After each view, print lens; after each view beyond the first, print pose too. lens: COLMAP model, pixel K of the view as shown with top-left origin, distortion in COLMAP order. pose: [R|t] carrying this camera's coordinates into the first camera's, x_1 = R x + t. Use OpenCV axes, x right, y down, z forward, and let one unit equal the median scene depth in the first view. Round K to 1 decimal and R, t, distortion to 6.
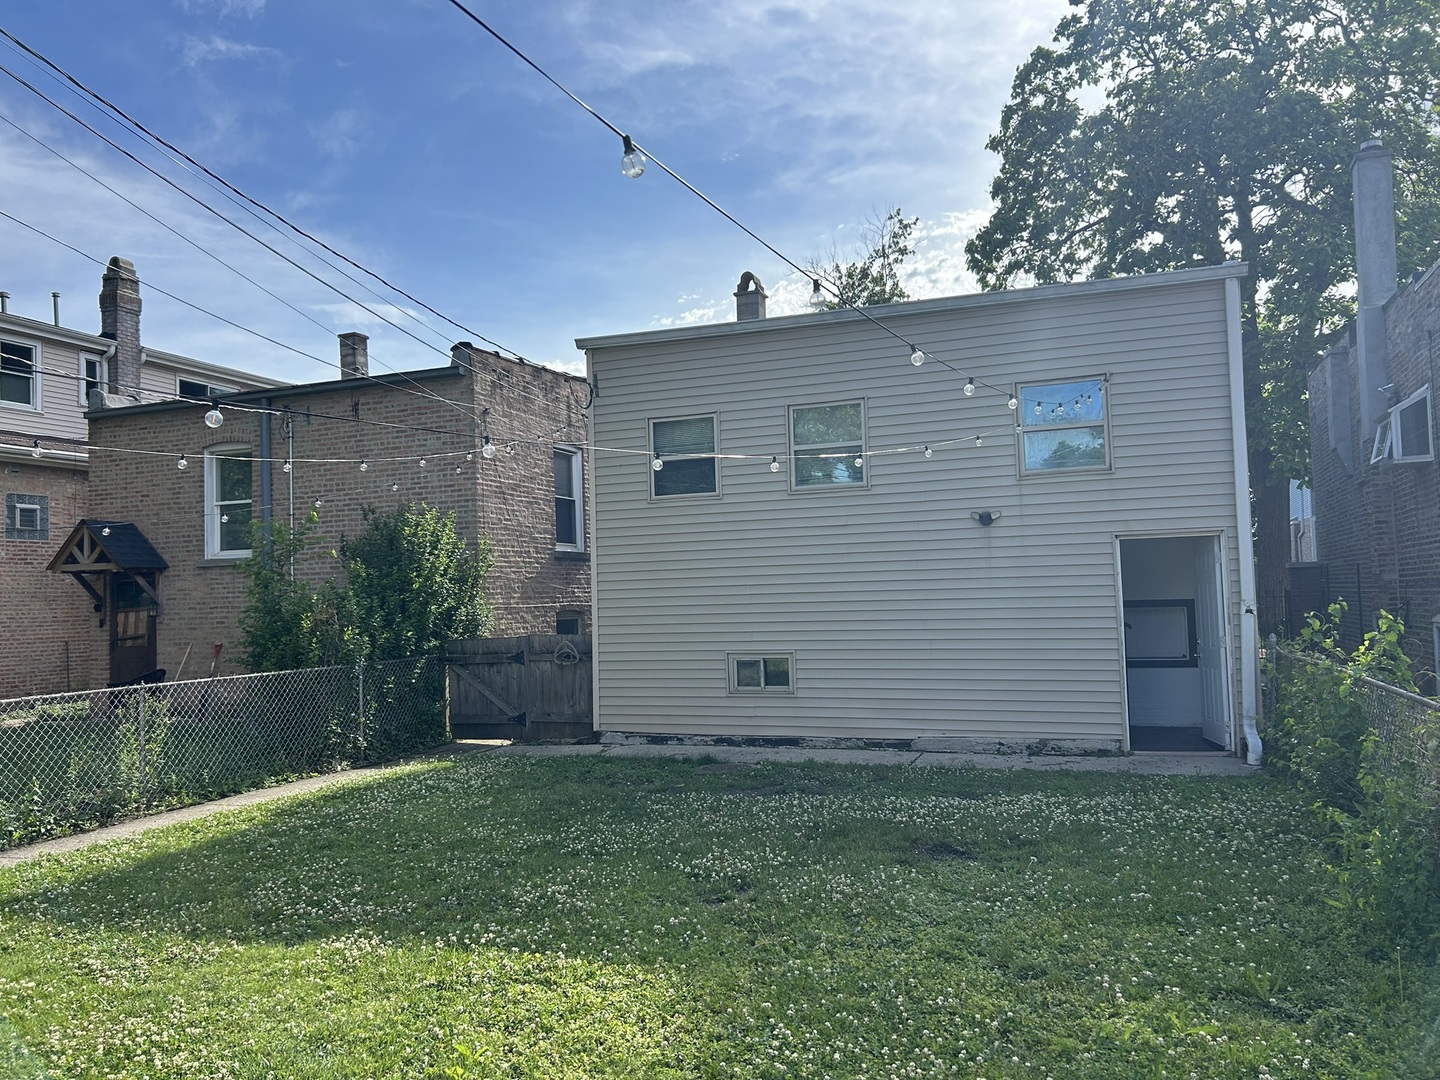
lens RADIAL K [[1083.3, 0, 712.0], [0, 1083.3, 548.2], [0, 0, 1]] dist [0.041725, -0.043277]
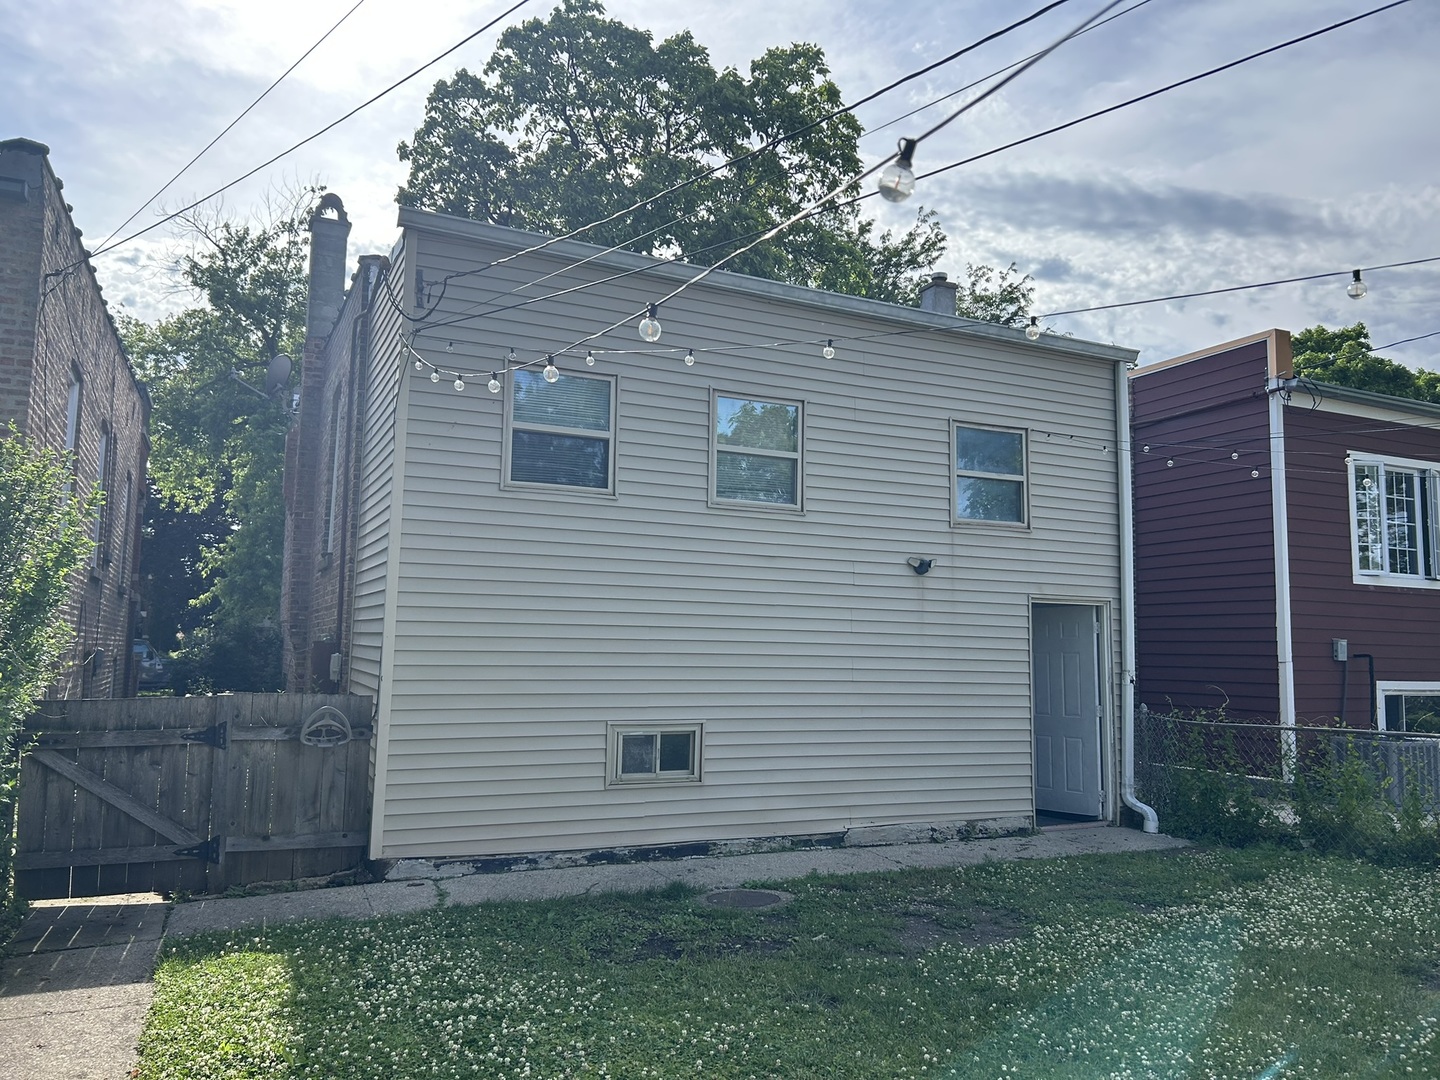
lens RADIAL K [[1083.3, 0, 726.3], [0, 1083.3, 531.2], [0, 0, 1]] dist [0.041725, -0.043277]
pose [[0.685241, 0.120894, 0.718212, -0.436677], [-0.070848, 0.992515, -0.099471, 0.038217], [-0.724862, 0.017278, 0.688677, 0.467286]]
